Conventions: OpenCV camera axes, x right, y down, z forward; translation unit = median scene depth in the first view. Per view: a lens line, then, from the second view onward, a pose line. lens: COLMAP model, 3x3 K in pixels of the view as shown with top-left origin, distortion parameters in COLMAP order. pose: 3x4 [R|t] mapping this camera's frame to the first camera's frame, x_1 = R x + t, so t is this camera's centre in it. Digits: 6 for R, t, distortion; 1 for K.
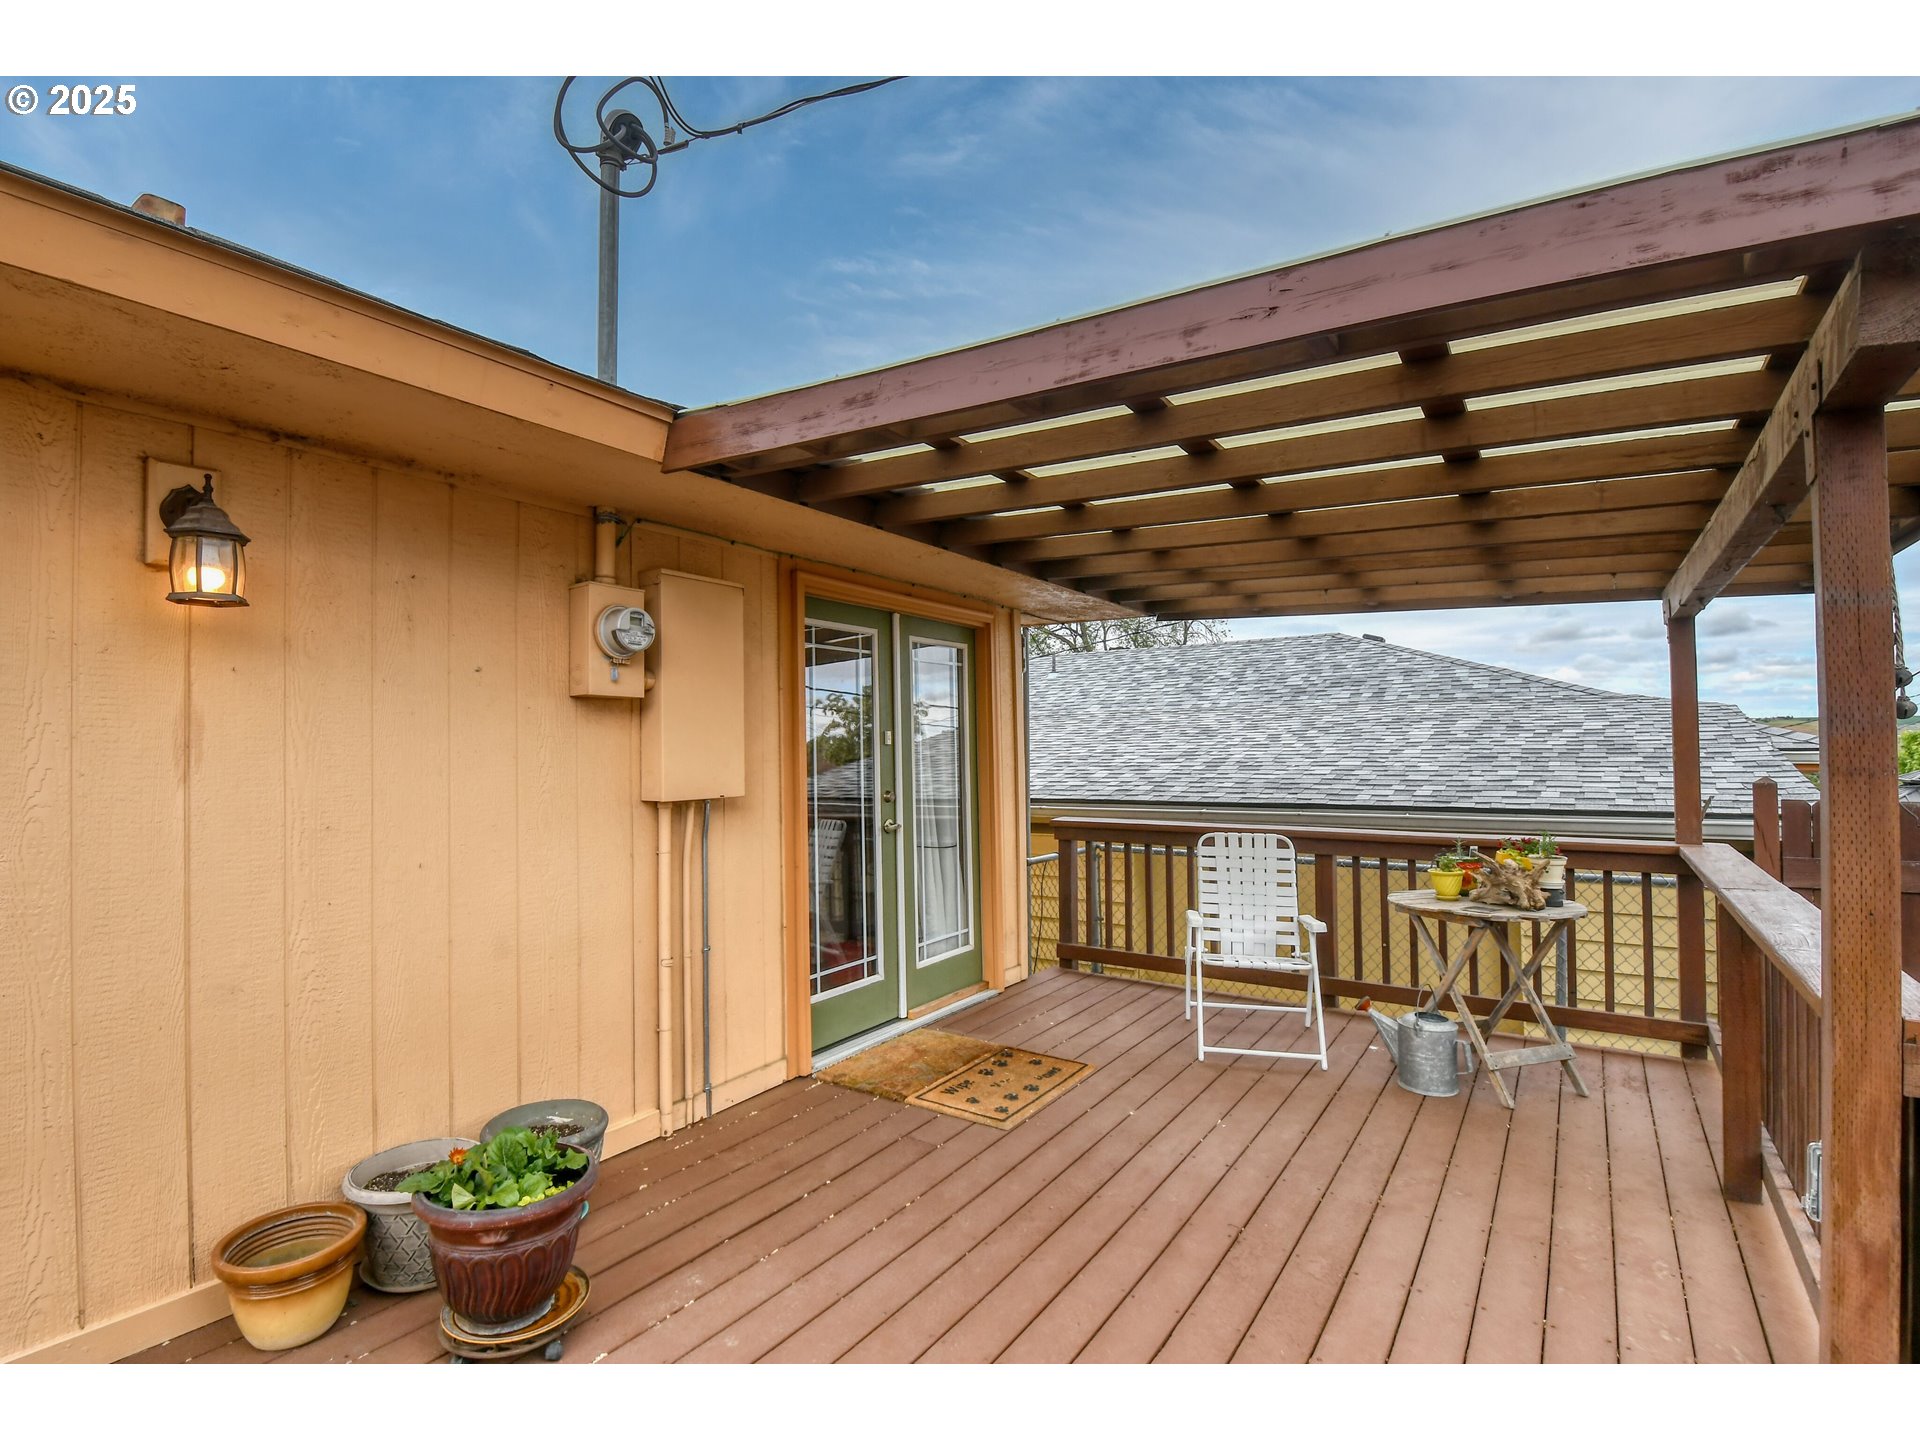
lens RADIAL K [[949.1, 0, 955.9], [0, 949.1, 726.7], [0, 0, 1]] dist [0.001529, 0.000068]
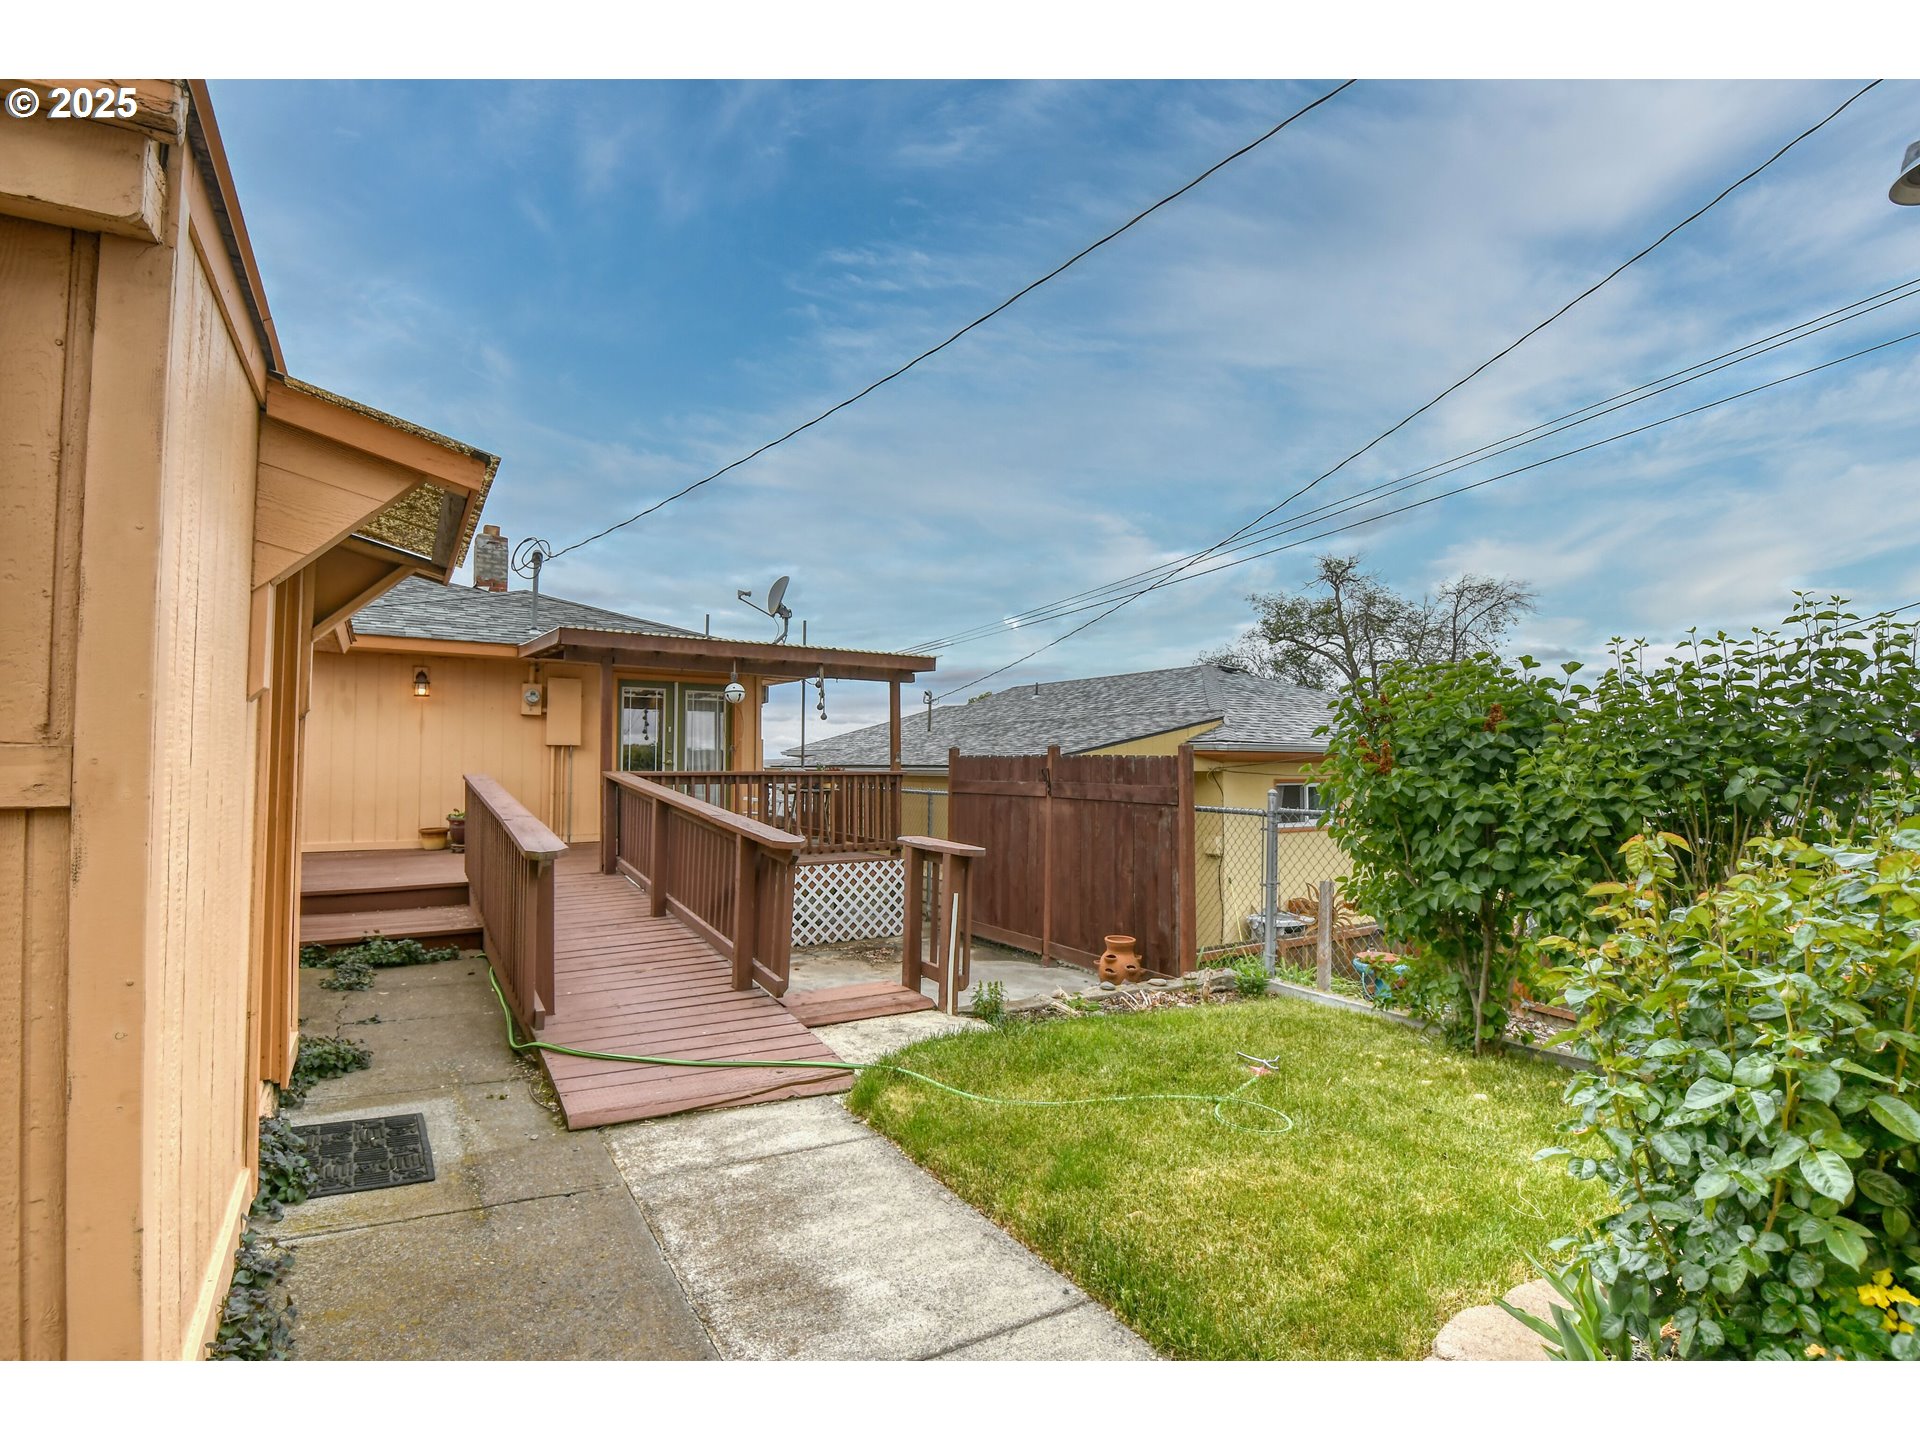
lens RADIAL K [[915.2, 0, 963.3], [0, 915.2, 726.7], [0, 0, 1]] dist [0.002345, -0.013720]
pose [[0.916495, 0.007327, -0.399980, 2.370392], [-0.012881, 0.999854, -0.011199, 0.029360], [0.399840, 0.015416, 0.916456, -1.429443]]
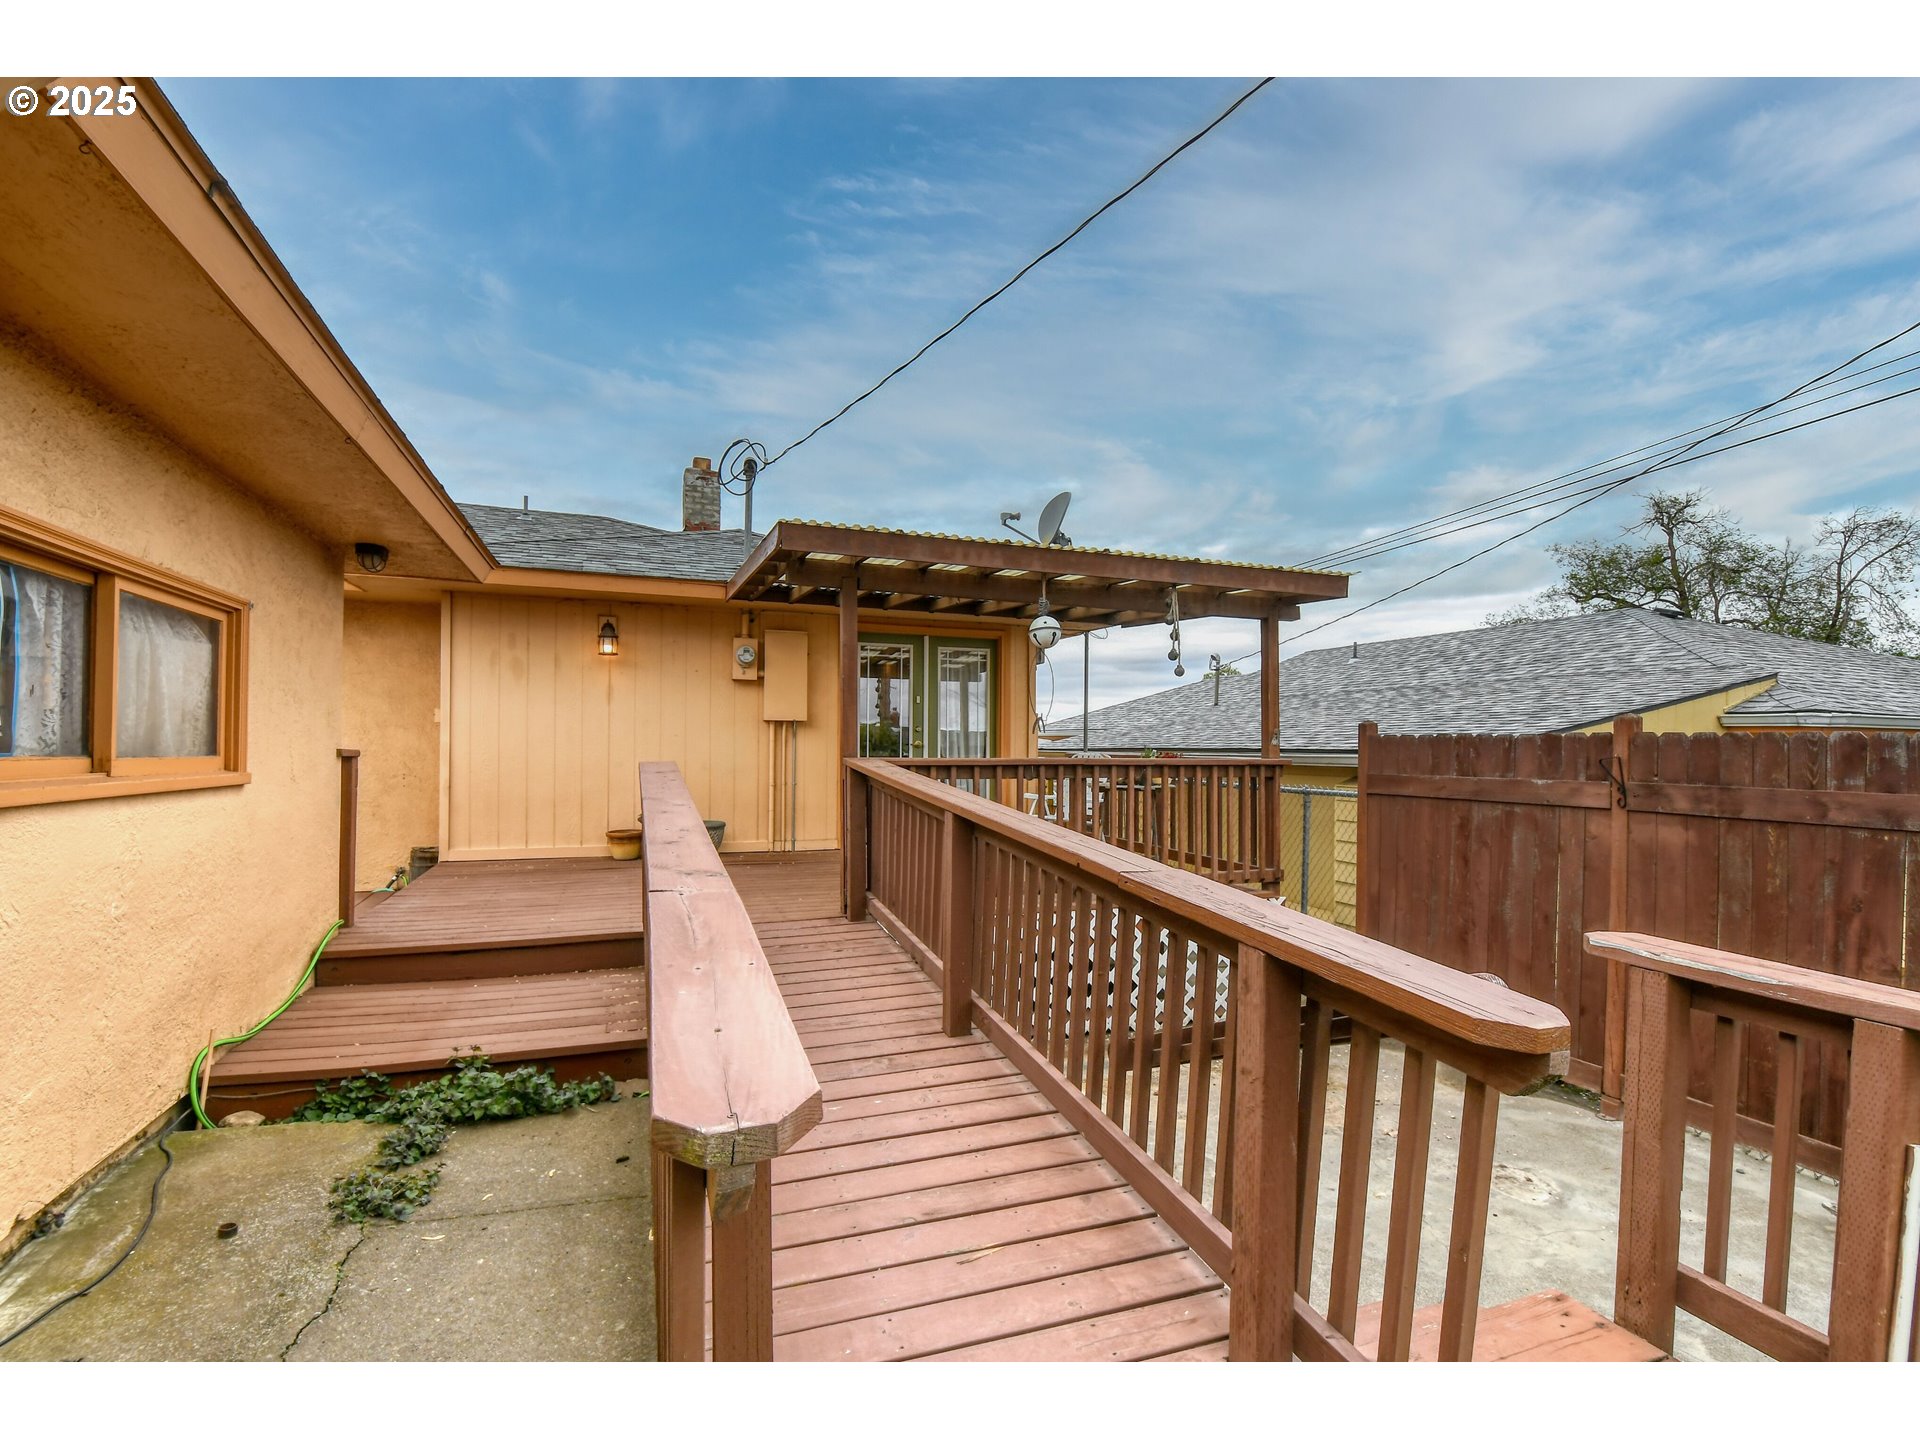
lens RADIAL K [[915.2, 0, 963.3], [0, 915.2, 726.7], [0, 0, 1]] dist [0.002345, -0.013720]
pose [[0.808240, 0.014492, -0.588675, 1.564268], [-0.009903, 0.999890, 0.011019, 0.062582], [0.588770, -0.003077, 0.808294, -0.687698]]
